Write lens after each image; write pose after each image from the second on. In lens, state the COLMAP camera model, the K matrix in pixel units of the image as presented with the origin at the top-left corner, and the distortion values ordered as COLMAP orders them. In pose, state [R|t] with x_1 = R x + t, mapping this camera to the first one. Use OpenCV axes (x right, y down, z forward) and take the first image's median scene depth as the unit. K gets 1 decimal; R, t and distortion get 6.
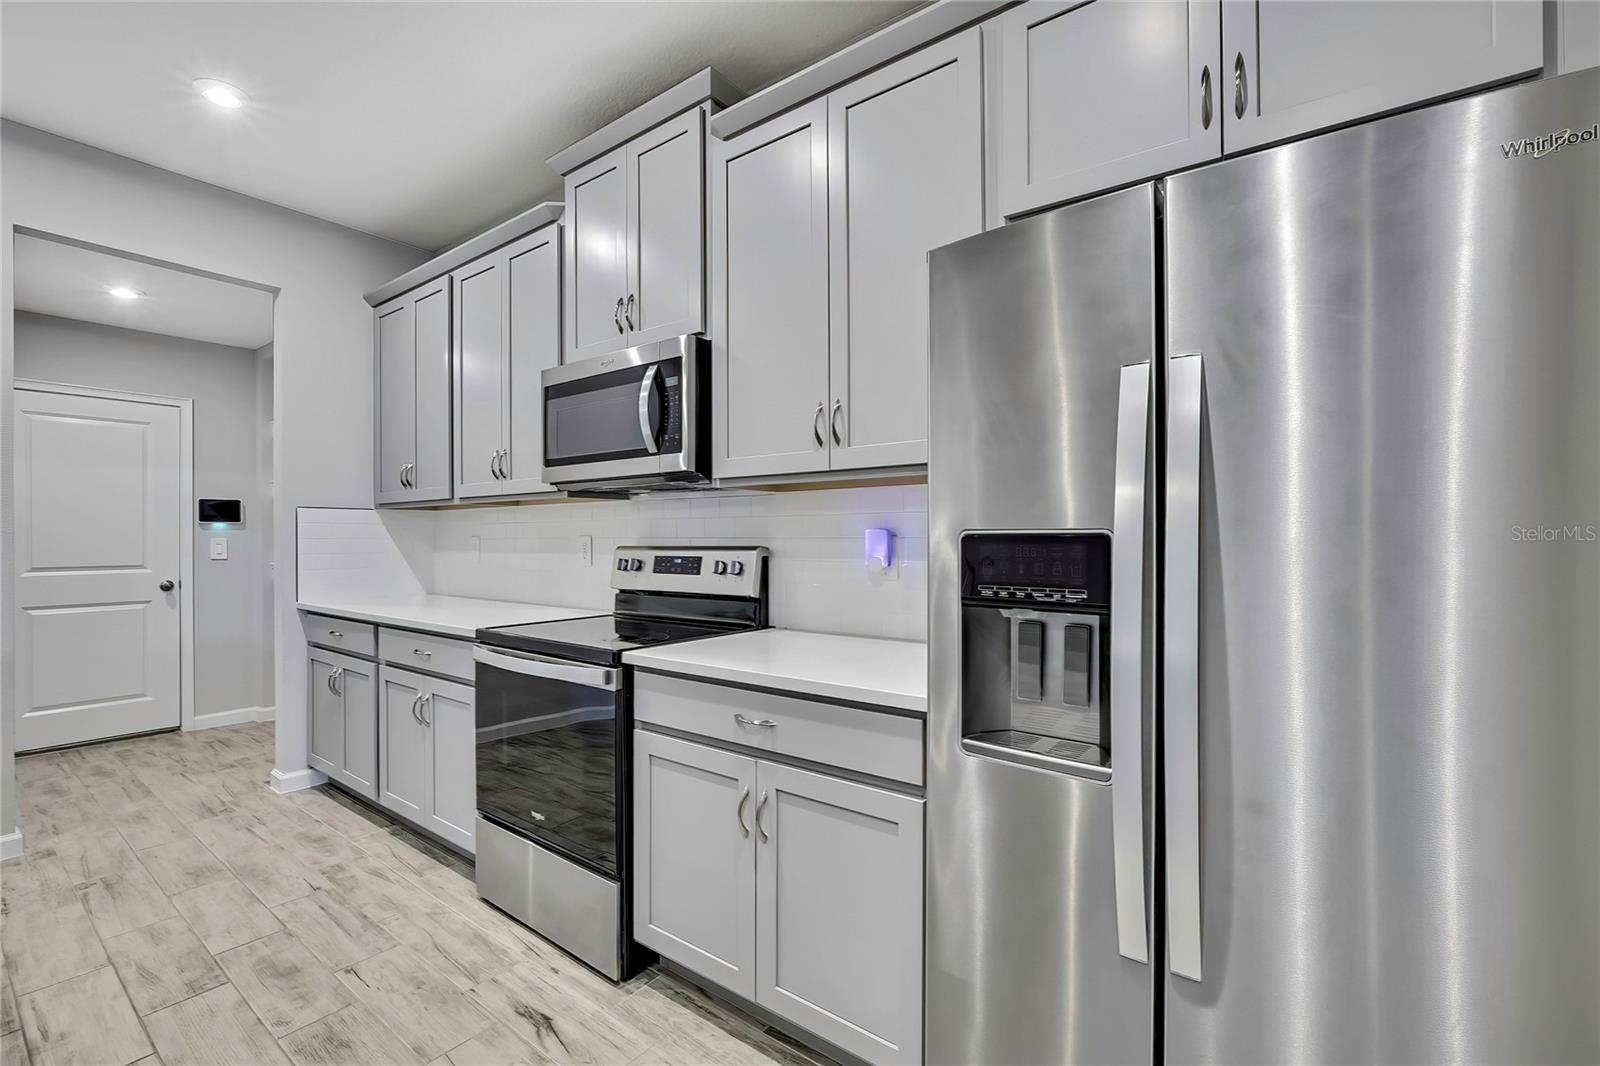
lens RADIAL K [[709.4, 0, 817.1], [0, 709.4, 533.3], [0, 0, 1]] dist [-0.019963, 0.003471]
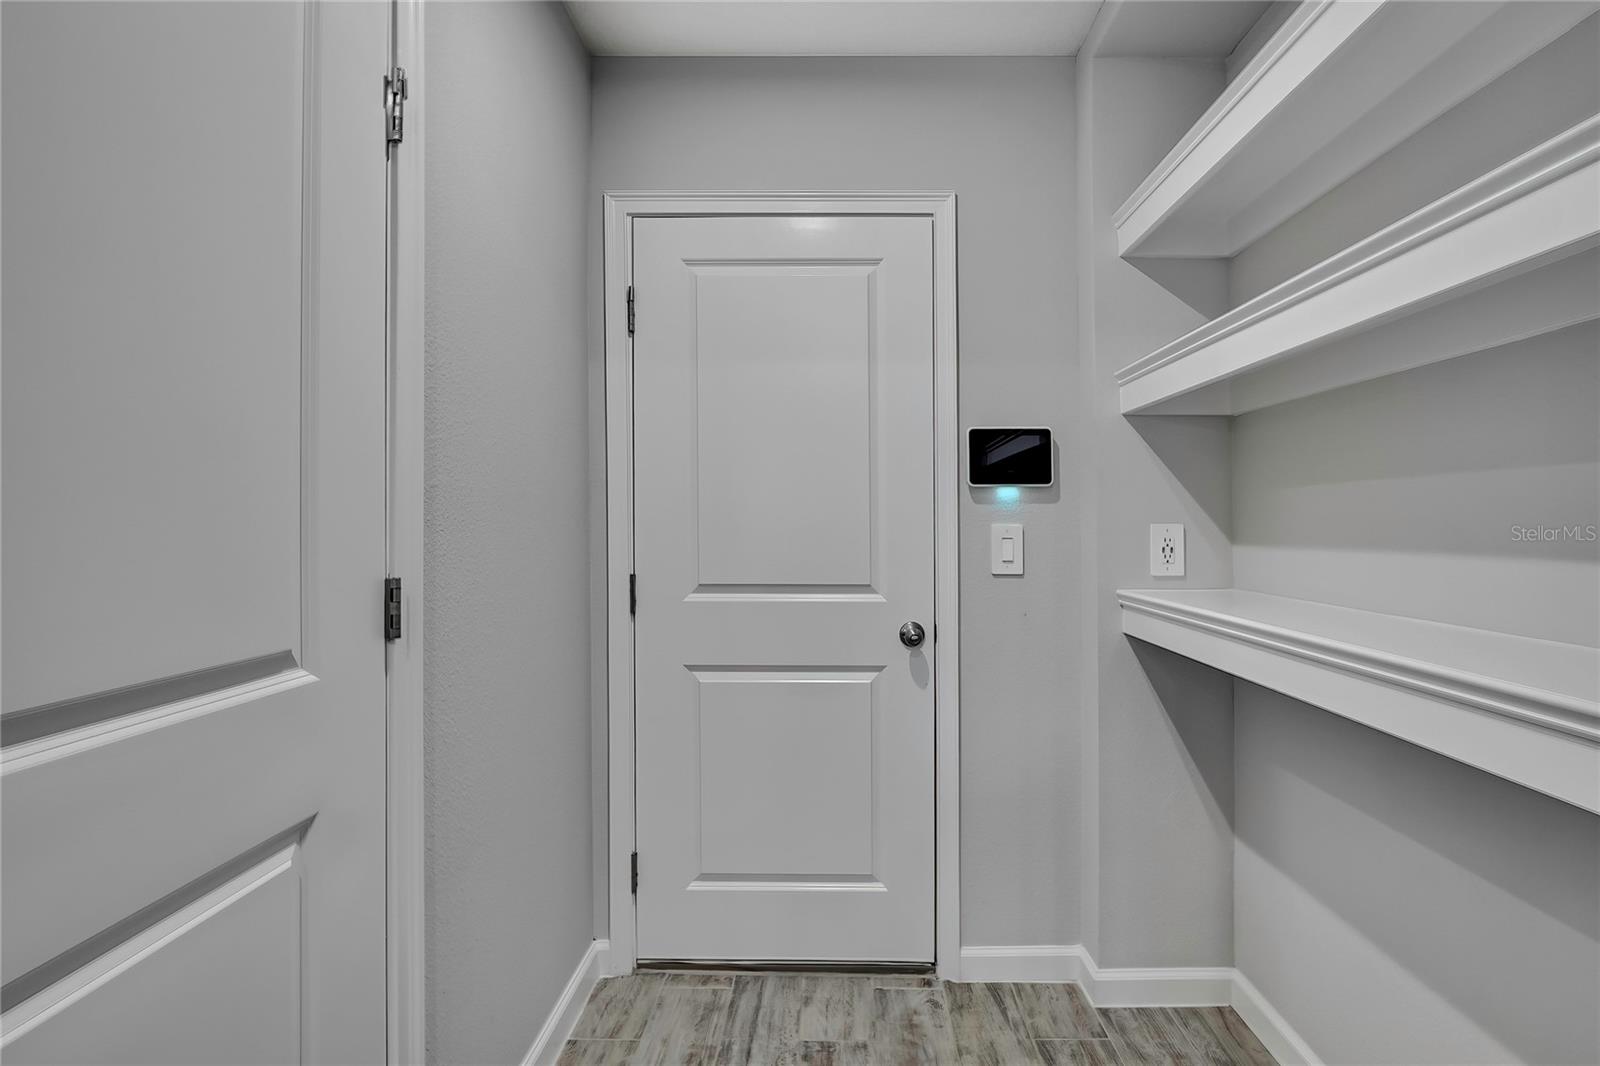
lens RADIAL K [[698.7, 0, 809.5], [0, 698.7, 542.9], [0, 0, 1]] dist [-0.017969, 0.002652]
pose [[0.597229, 0.000882, -0.802070, -1.150847], [0.001698, 0.999996, 0.002364, 0.032552], [0.802069, -0.002774, 0.597225, 1.280238]]
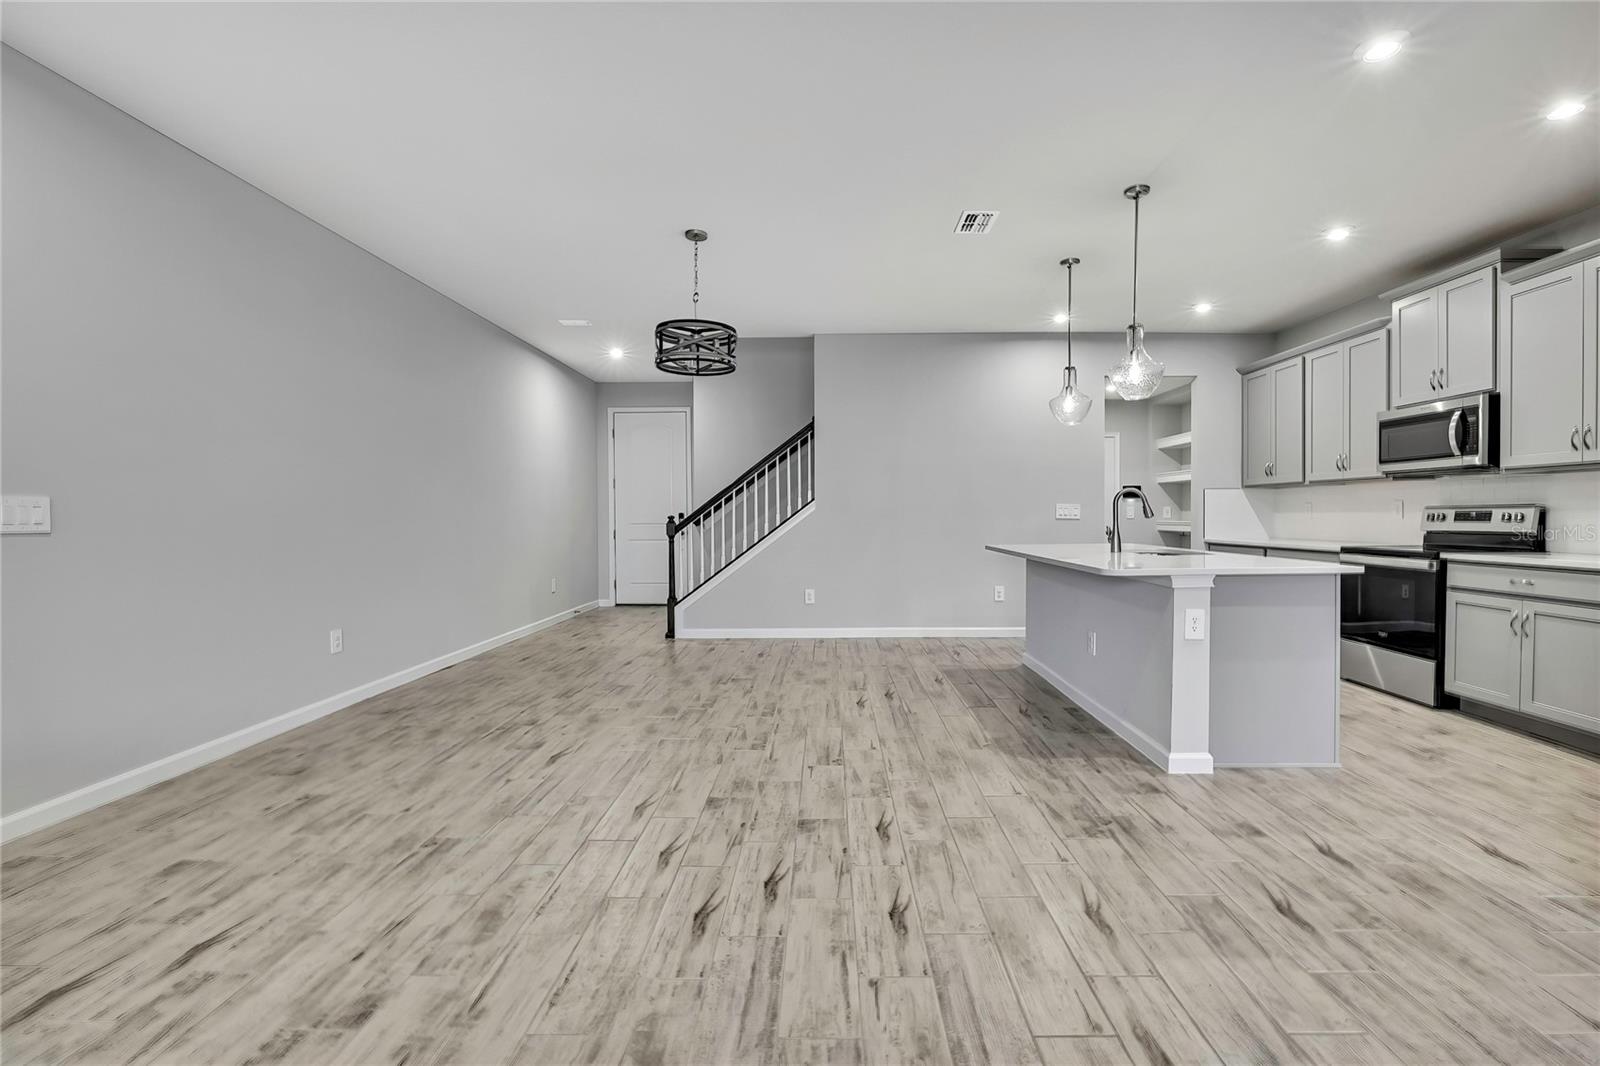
lens RADIAL K [[698.7, 0, 837.1], [0, 698.7, 528.8], [0, 0, 1]] dist [-0.017969, 0.002652]
pose [[0.607599, 0.016413, -0.794074, 0.211470], [0.004915, 0.999690, 0.024424, 0.027399], [0.794229, -0.018742, 0.607330, -1.335883]]
